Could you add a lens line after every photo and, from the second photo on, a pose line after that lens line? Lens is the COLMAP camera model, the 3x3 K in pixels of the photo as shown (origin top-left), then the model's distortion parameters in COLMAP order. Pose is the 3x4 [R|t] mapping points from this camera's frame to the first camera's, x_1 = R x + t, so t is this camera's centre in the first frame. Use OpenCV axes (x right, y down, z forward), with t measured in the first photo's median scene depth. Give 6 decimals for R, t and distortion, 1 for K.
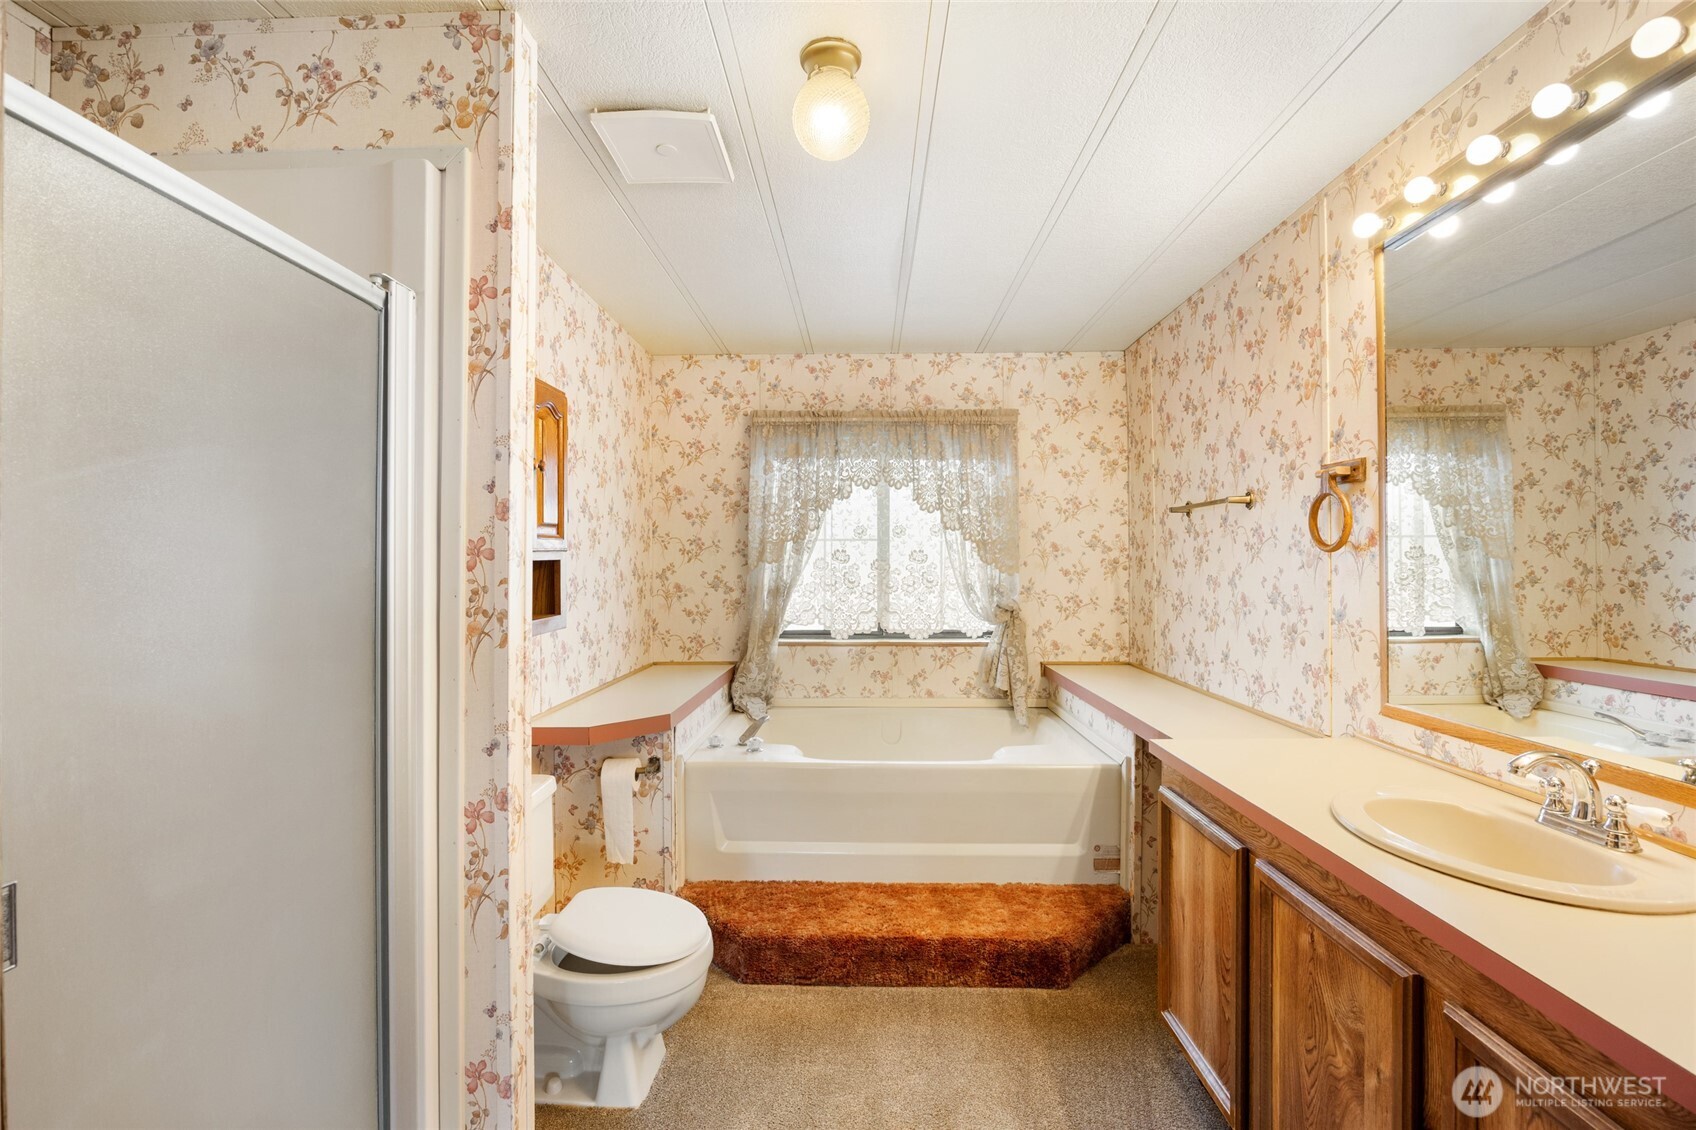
lens RADIAL K [[737.8, 0, 847.5], [0, 737.8, 560.2], [0, 0, 1]] dist [-0.016256, 0.001145]
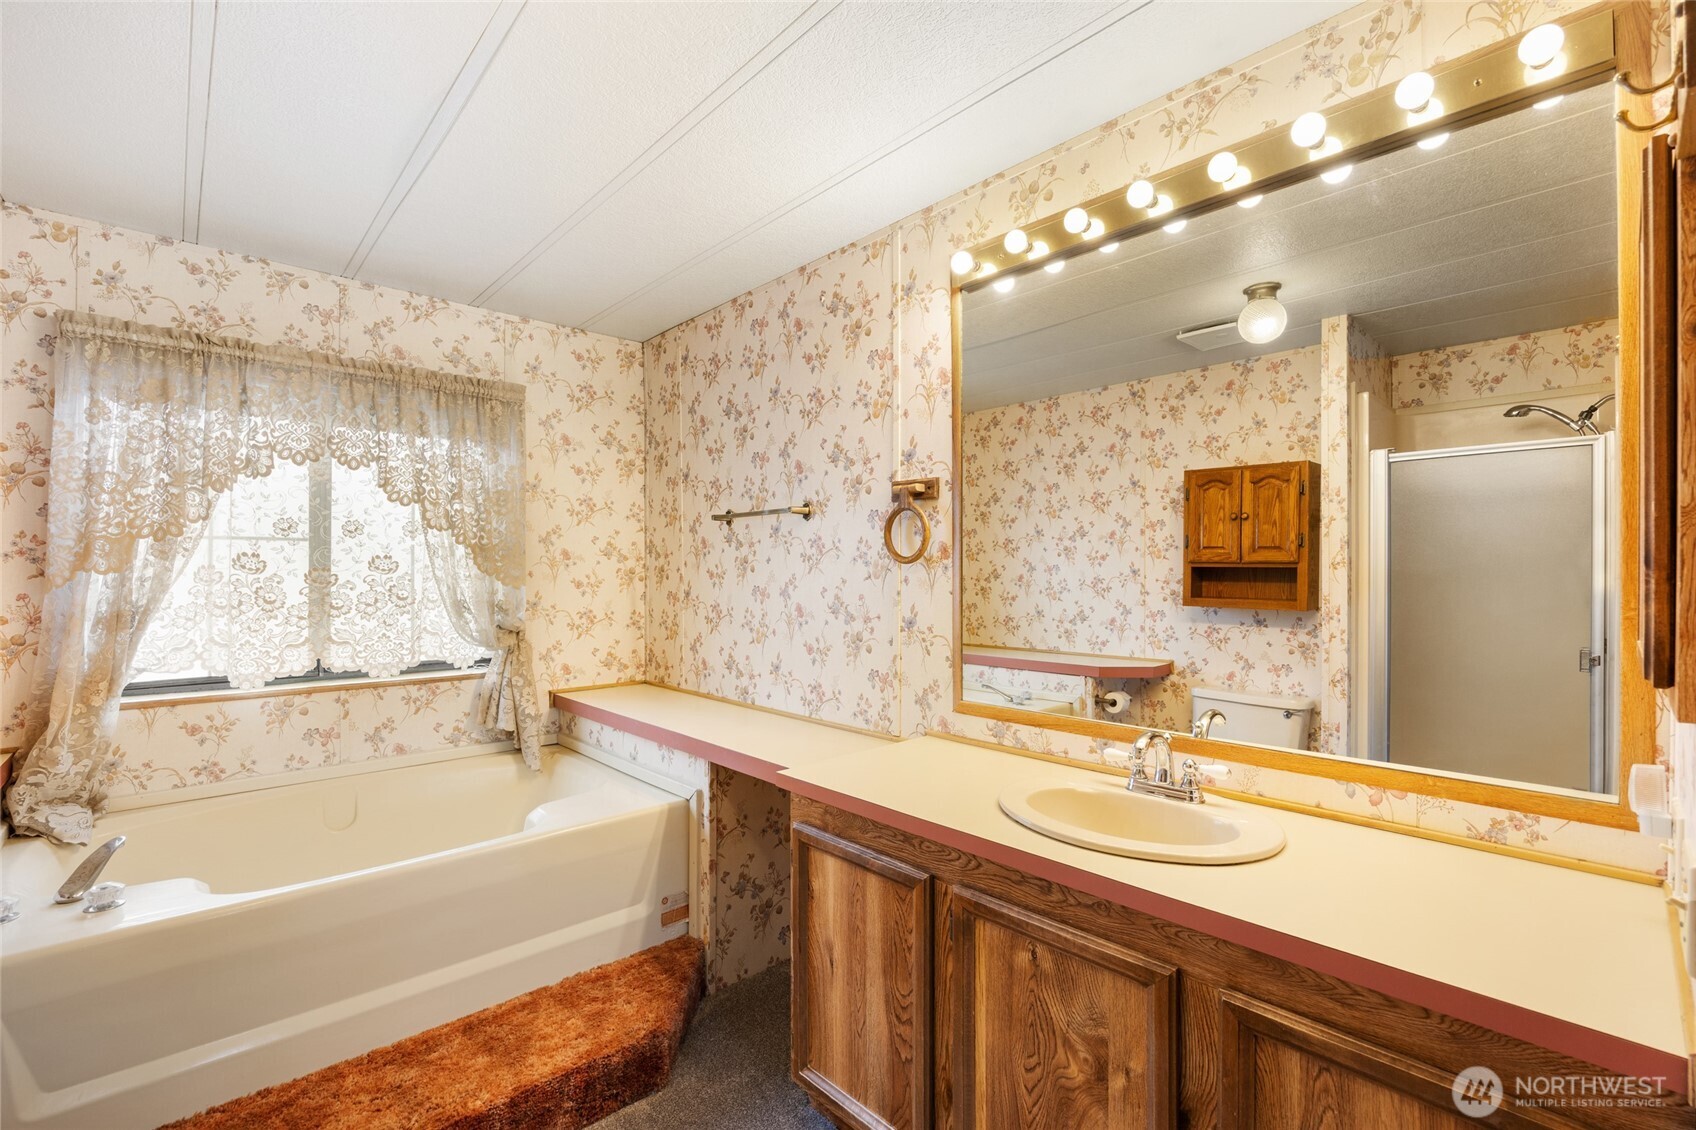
lens RADIAL K [[737.8, 0, 848.8], [0, 737.8, 569.8], [0, 0, 1]] dist [-0.016256, 0.001145]
pose [[0.715430, 0.003653, 0.698674, -0.115522], [-0.003712, 0.999992, -0.001428, -0.000211], [-0.698674, -0.001572, 0.715438, 0.227022]]
